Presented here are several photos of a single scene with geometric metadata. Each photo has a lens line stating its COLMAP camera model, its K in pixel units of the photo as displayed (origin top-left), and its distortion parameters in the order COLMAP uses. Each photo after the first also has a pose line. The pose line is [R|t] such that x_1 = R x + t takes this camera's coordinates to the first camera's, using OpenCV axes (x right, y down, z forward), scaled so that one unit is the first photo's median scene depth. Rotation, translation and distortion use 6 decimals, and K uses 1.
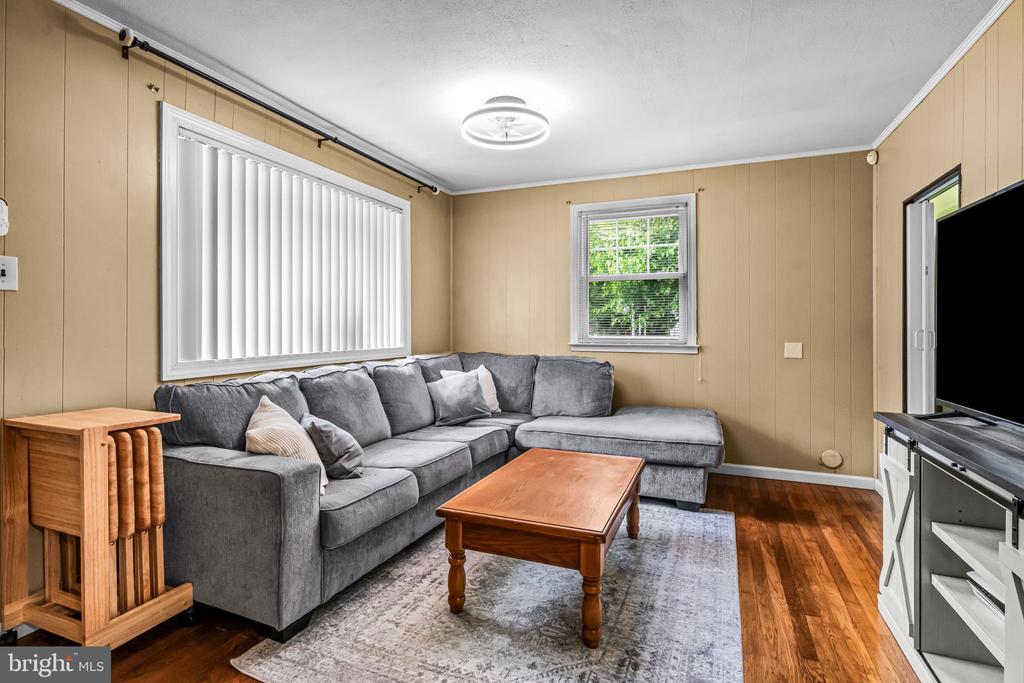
lens RADIAL K [[498.1, 0, 513.7], [0, 498.1, 336.7], [0, 0, 1]] dist [0.002748, 0.000173]
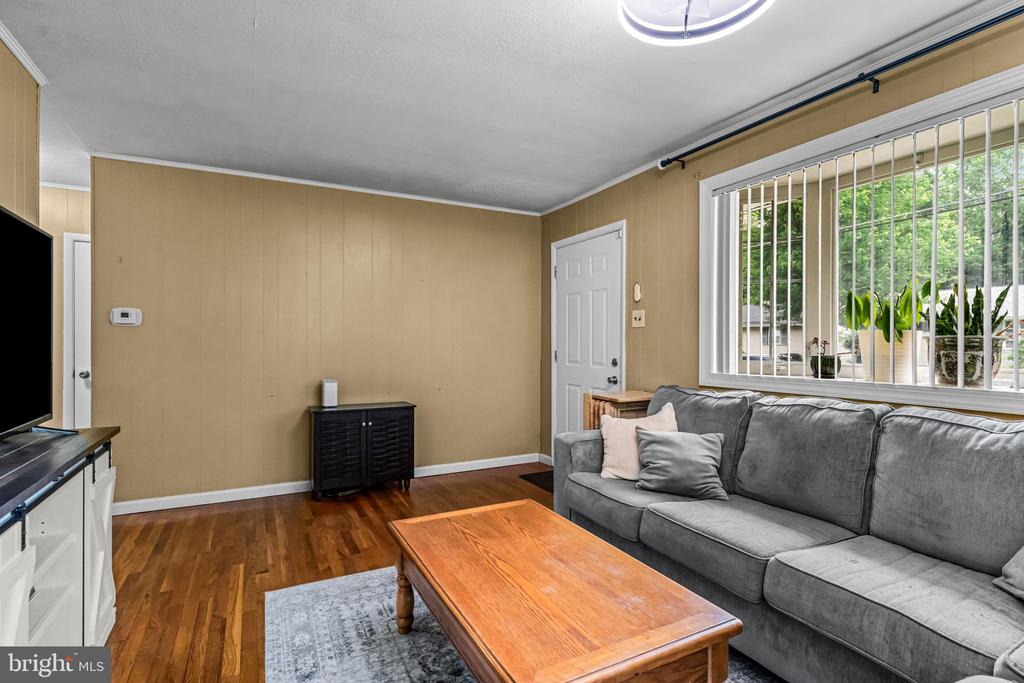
lens RADIAL K [[498.1, 0, 513.8], [0, 498.1, 342.0], [0, 0, 1]] dist [0.002748, 0.000173]
pose [[-0.642119, -0.008152, -0.766562, 0.867813], [-0.017763, 0.999833, 0.004247, -0.034423], [0.766399, 0.016344, -0.642156, 1.914503]]
